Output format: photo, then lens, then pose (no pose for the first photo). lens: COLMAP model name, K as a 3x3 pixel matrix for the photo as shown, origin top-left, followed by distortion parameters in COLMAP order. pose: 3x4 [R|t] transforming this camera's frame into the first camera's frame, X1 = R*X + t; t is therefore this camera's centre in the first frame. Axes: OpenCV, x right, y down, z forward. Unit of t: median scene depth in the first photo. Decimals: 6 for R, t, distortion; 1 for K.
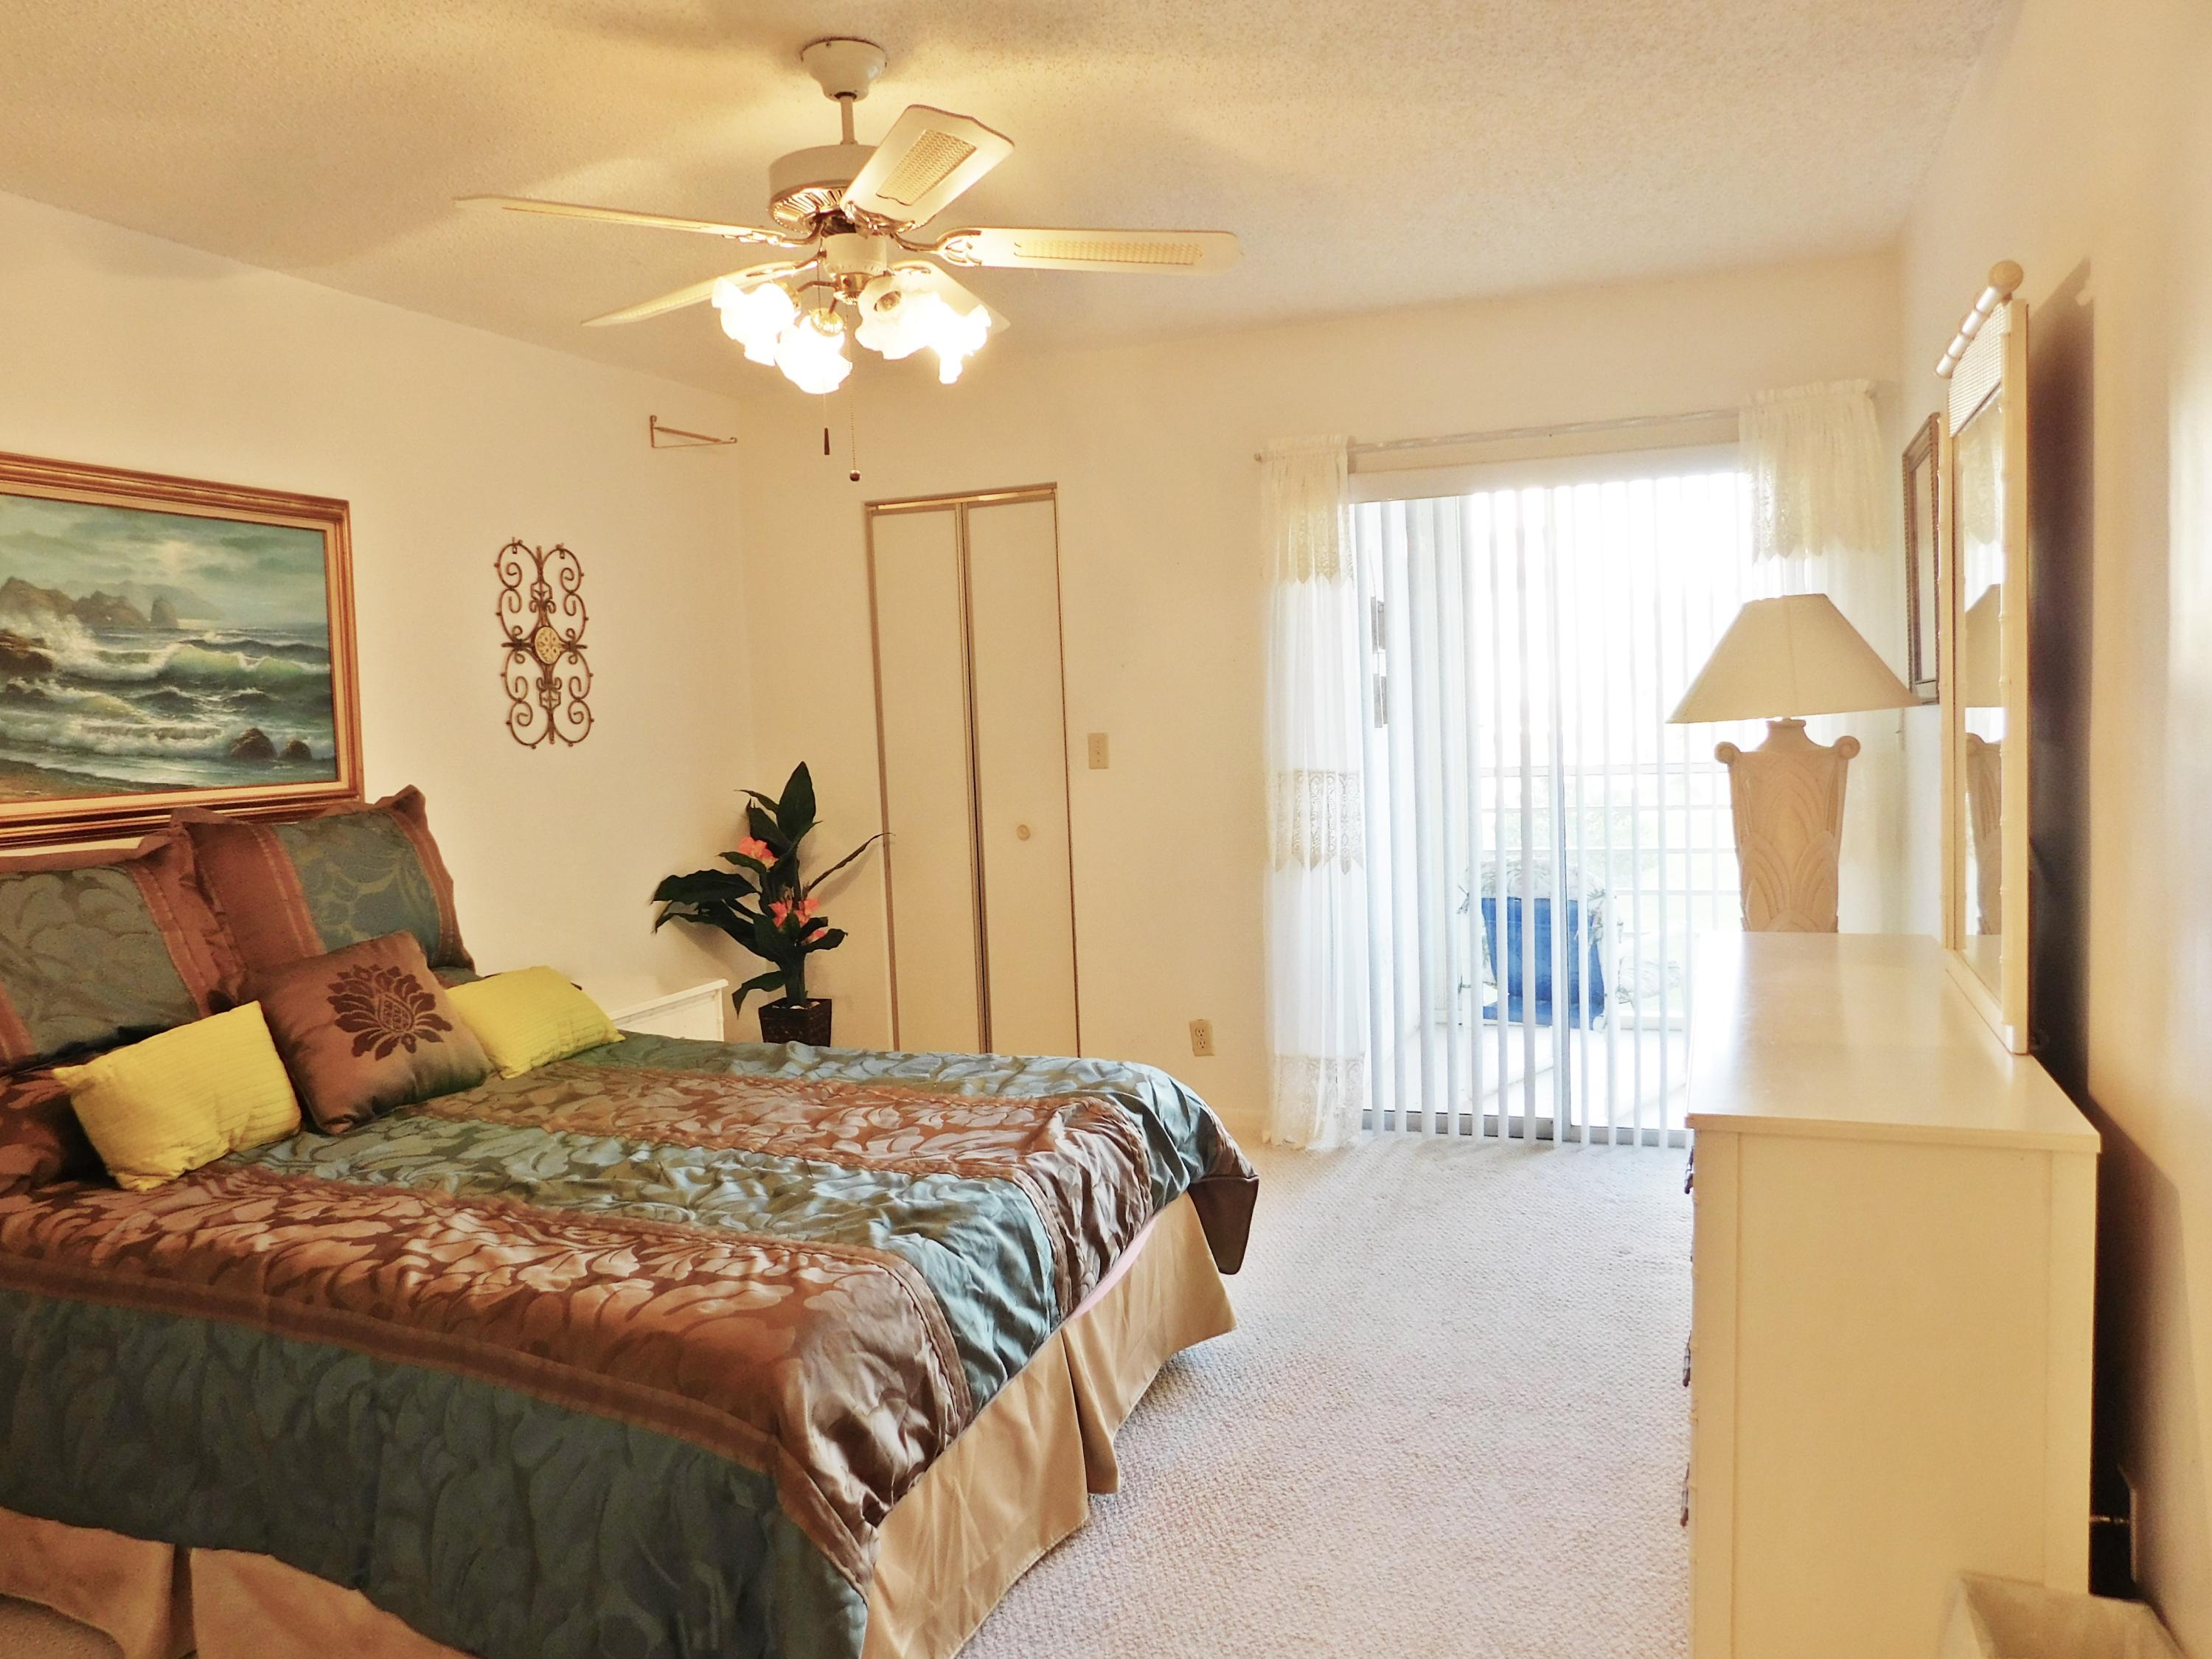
lens RADIAL K [[1522.9, 0, 1094.9], [0, 1522.9, 812.5], [0, 0, 1]] dist [-0.065482, 0.053705]
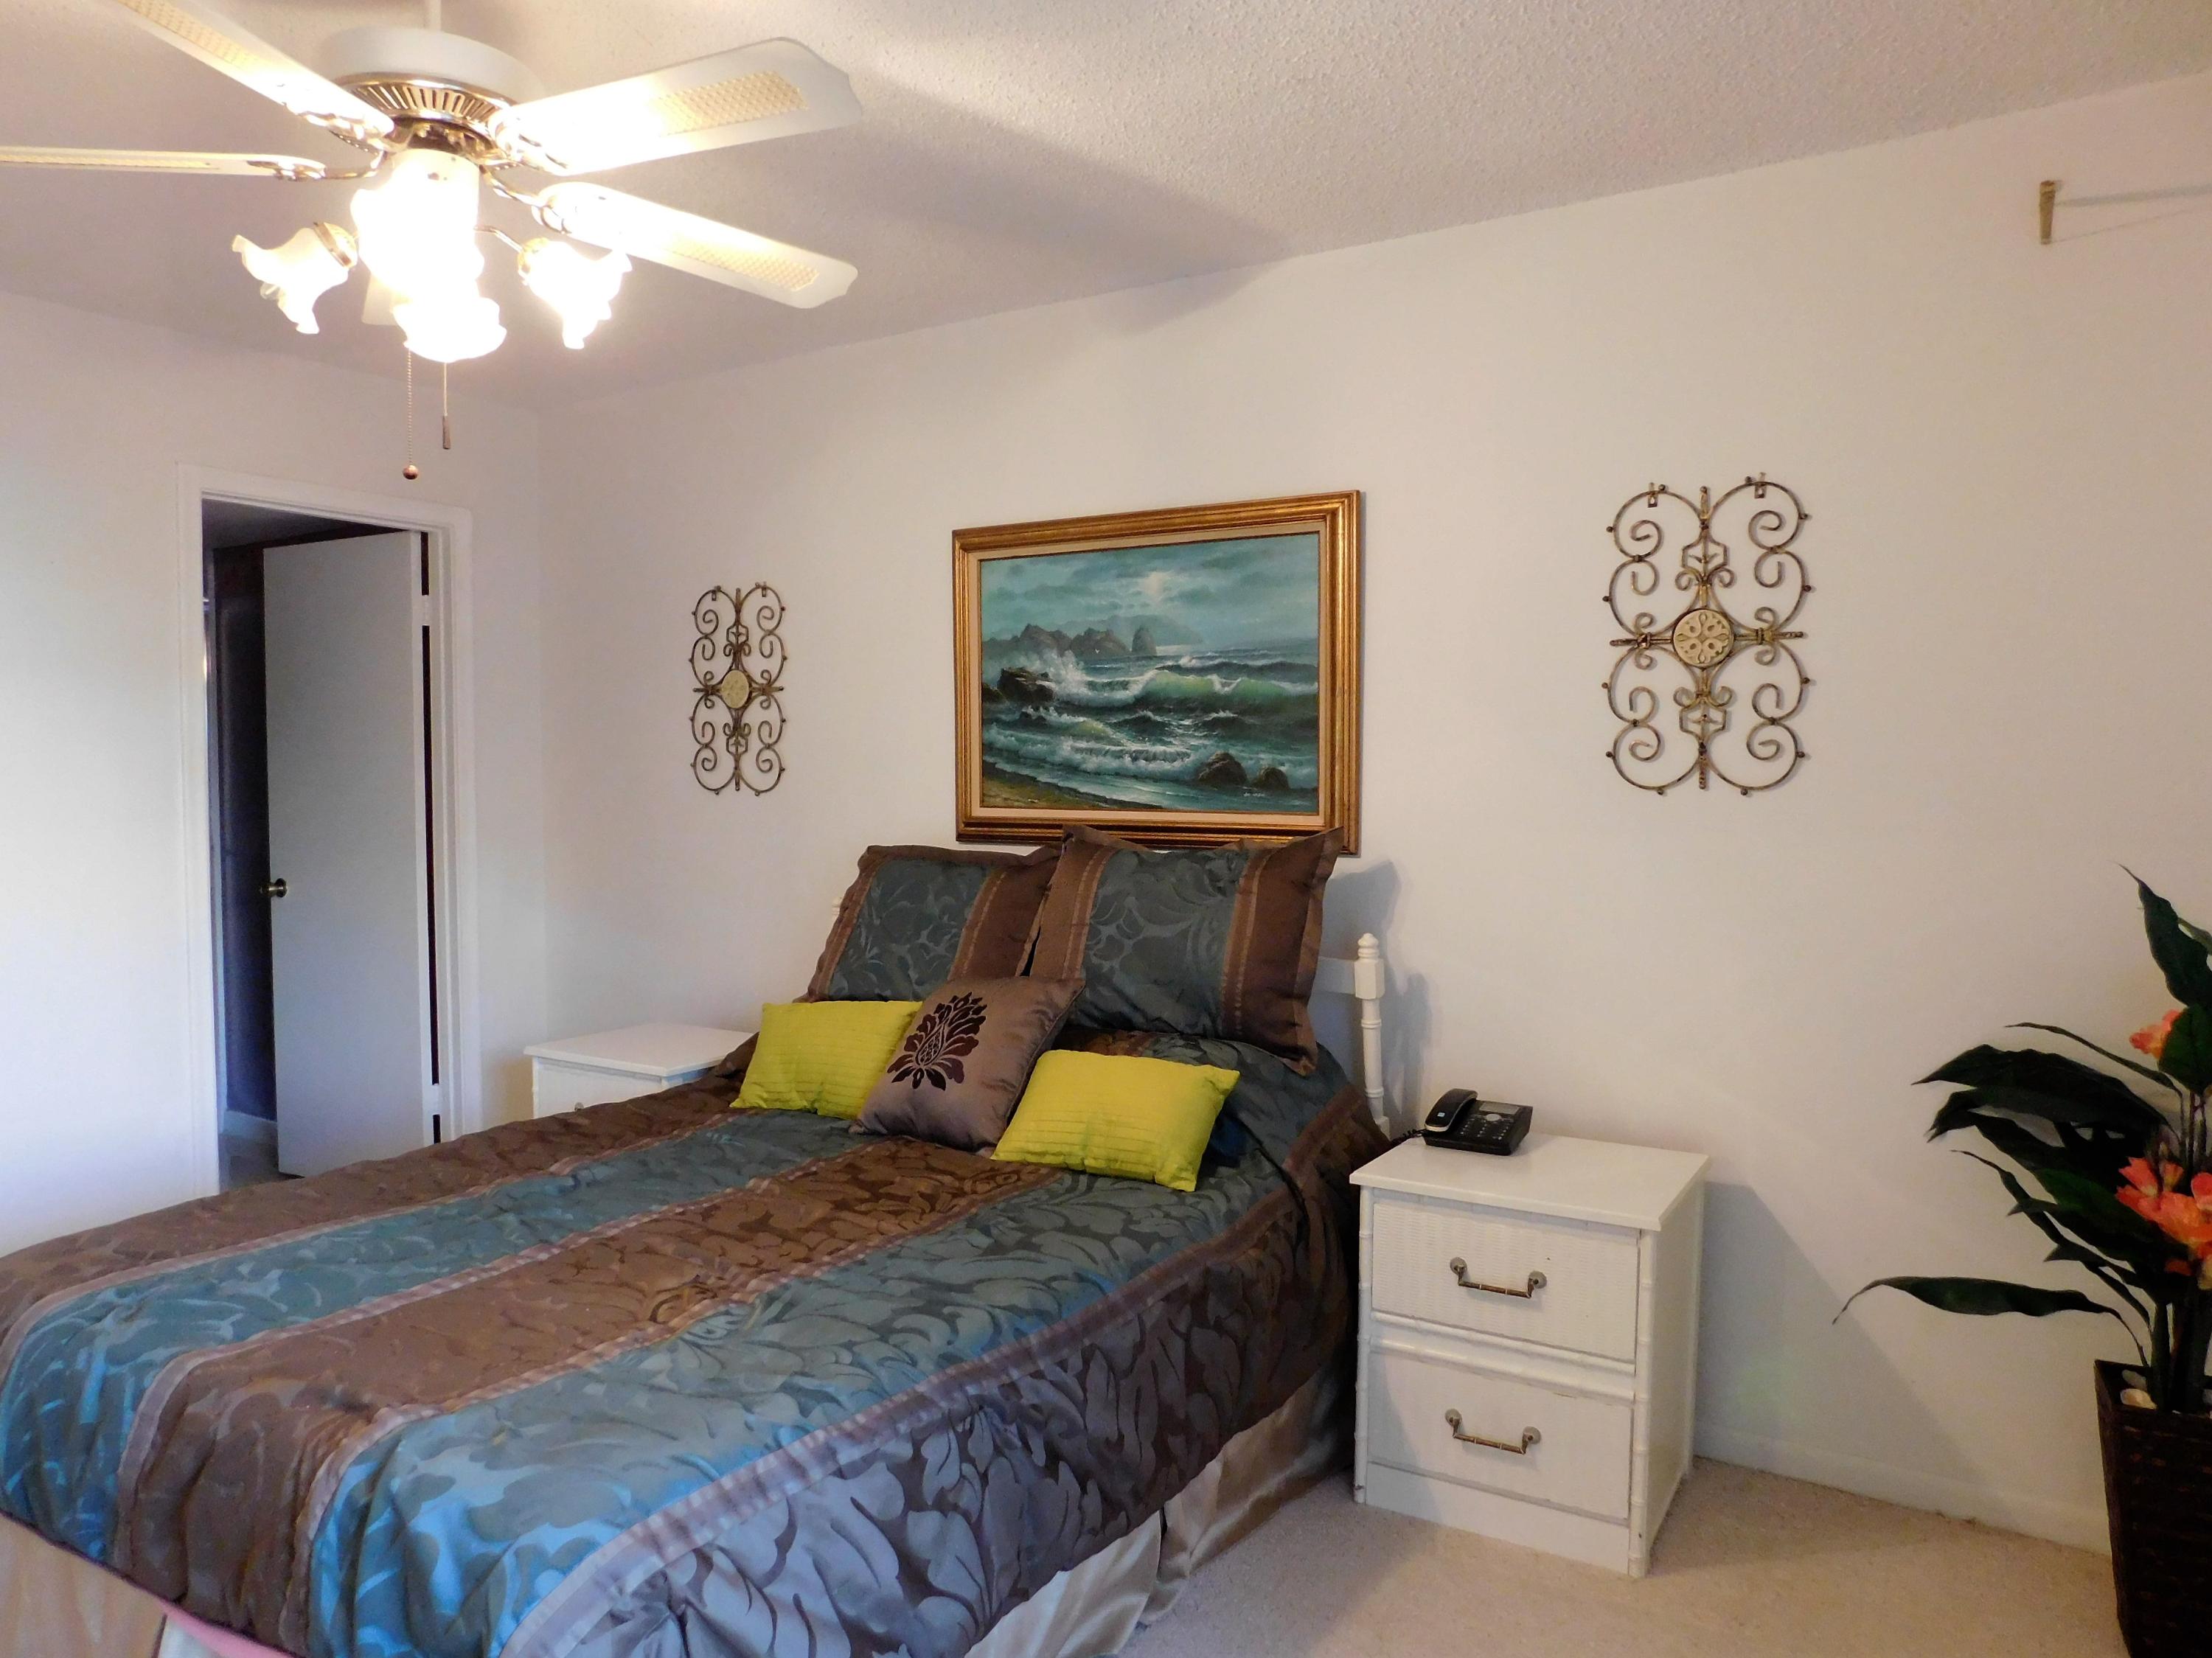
lens RADIAL K [[1522.8, 0, 1092.0], [0, 1522.8, 829.8], [0, 0, 1]] dist [-0.065482, 0.053705]
pose [[-0.190228, 0.093080, -0.977317, 0.452028], [-0.052415, 0.993113, 0.104786, -0.112605], [0.980340, 0.071159, -0.184039, 1.176221]]
